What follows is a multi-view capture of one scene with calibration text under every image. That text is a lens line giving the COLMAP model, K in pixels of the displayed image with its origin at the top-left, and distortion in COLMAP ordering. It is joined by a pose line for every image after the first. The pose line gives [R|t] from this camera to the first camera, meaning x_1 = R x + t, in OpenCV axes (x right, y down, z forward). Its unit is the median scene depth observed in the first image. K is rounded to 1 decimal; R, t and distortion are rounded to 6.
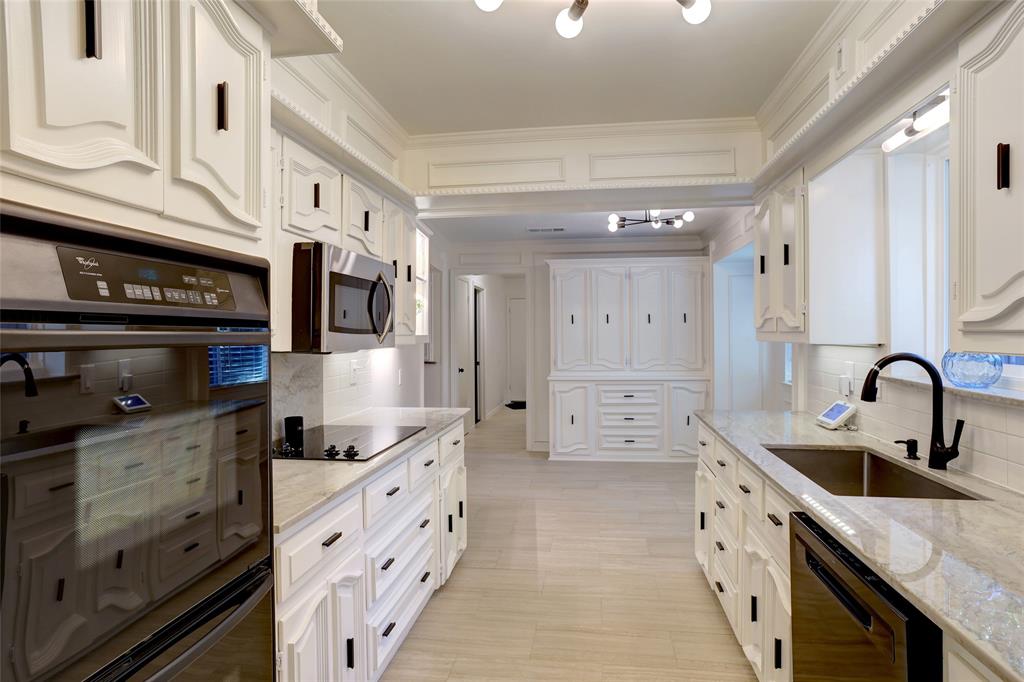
lens RADIAL K [[597.7, 0, 512.3], [0, 597.7, 341.3], [0, 0, 1]] dist [-0.030874, 0.001680]
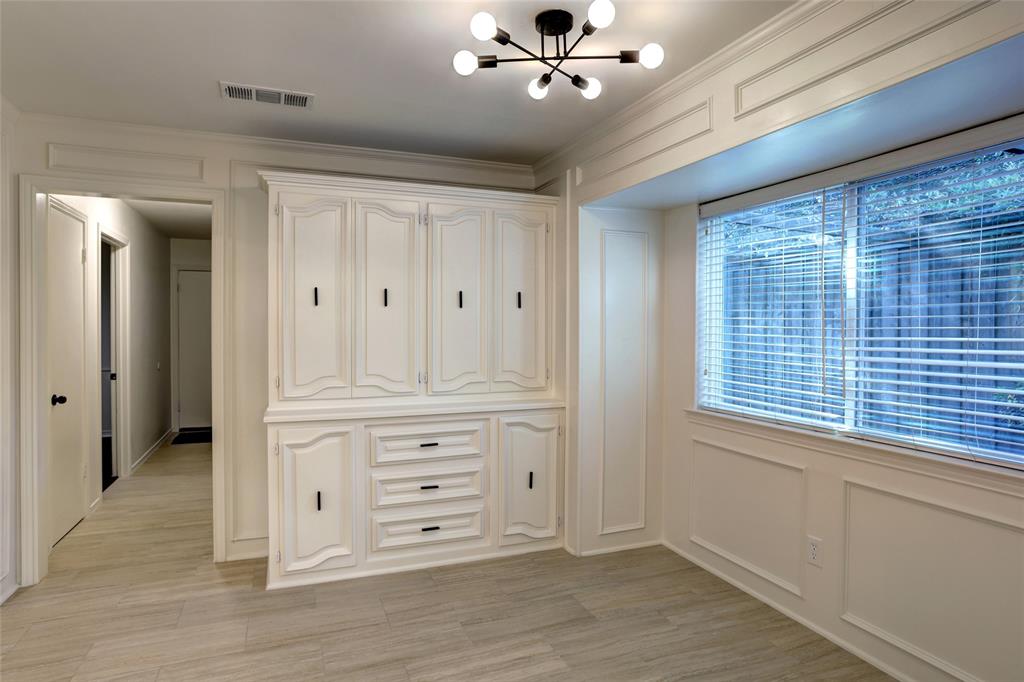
lens RADIAL K [[597.7, 0, 512.1], [0, 597.7, 332.5], [0, 0, 1]] dist [-0.030874, 0.001680]
pose [[0.873744, 0.000701, 0.486386, 0.001362], [-0.003350, 0.999984, 0.004578, -0.010446], [-0.486375, -0.005629, 0.873732, 0.492453]]
